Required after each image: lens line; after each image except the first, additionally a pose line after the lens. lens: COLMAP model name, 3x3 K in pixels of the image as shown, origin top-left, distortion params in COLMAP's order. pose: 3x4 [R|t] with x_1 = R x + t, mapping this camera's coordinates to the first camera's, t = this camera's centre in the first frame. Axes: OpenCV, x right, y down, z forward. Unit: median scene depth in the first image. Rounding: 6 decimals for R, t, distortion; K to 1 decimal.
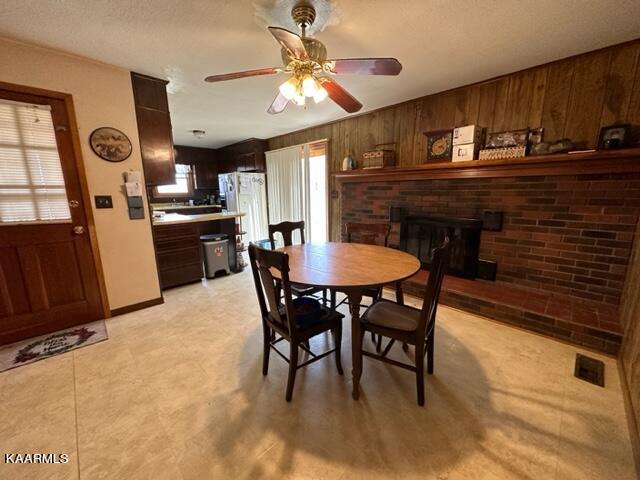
lens RADIAL K [[253.2, 0, 319.6], [0, 253.2, 240.0], [0, 0, 1]] dist [-0.001608, -0.000094]
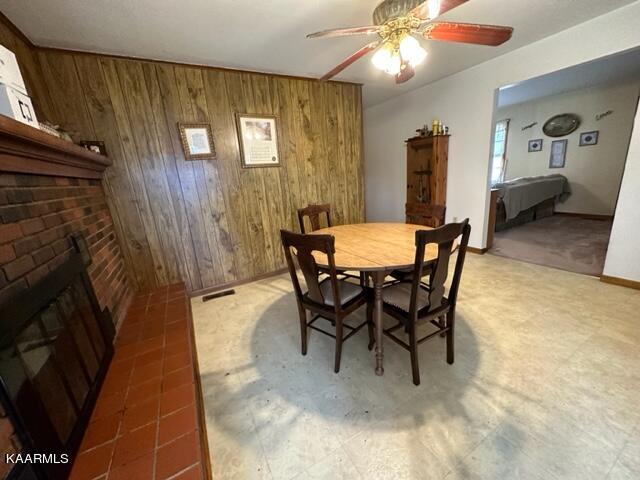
lens RADIAL K [[253.2, 0, 320.8], [0, 253.2, 239.3], [0, 0, 1]] dist [-0.001608, -0.000094]
pose [[-0.960871, 0.016782, 0.276488, -0.027491], [0.136976, 0.896365, 0.421624, -0.434270], [-0.240759, 0.442998, -0.863590, 2.191253]]
